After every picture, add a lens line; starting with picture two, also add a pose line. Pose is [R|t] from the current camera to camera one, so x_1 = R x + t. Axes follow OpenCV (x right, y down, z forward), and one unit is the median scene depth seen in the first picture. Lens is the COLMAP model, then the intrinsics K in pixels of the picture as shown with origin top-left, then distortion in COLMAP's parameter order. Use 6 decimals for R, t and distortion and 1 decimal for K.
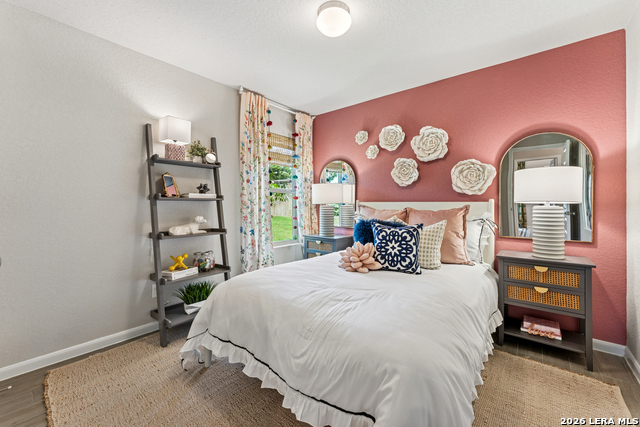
lens RADIAL K [[260.0, 0, 316.1], [0, 260.0, 204.9], [0, 0, 1]] dist [-0.003011, 0.000920]
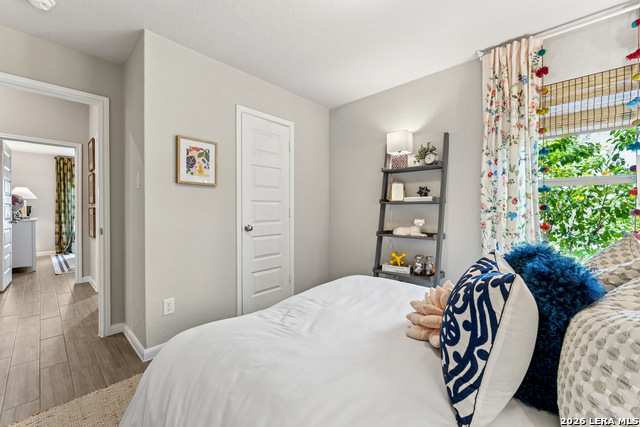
lens RADIAL K [[260.0, 0, 317.6], [0, 260.0, 208.4], [0, 0, 1]] dist [-0.003011, 0.000920]
pose [[-0.050834, -0.000789, -0.998707, 0.548259], [0.001750, 0.999998, -0.000880, 0.001448], [0.998706, -0.001793, -0.050833, 0.633738]]
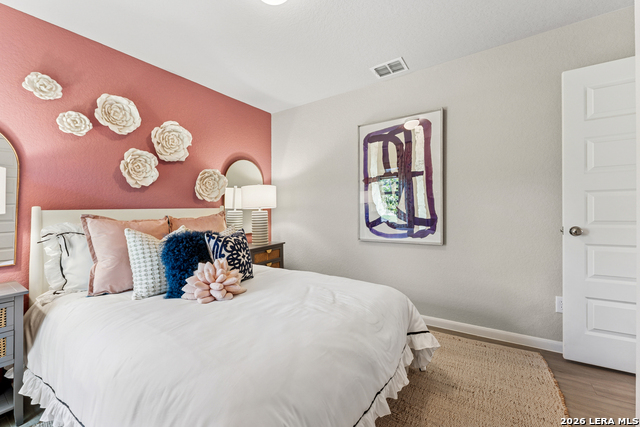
lens RADIAL K [[260.0, 0, 318.0], [0, 260.0, 213.0], [0, 0, 1]] dist [-0.003011, 0.000920]
pose [[-0.120936, -0.017427, 0.992507, -0.511001], [0.024111, 0.999499, 0.020487, -0.003185], [-0.992367, 0.026408, -0.120455, 0.649160]]
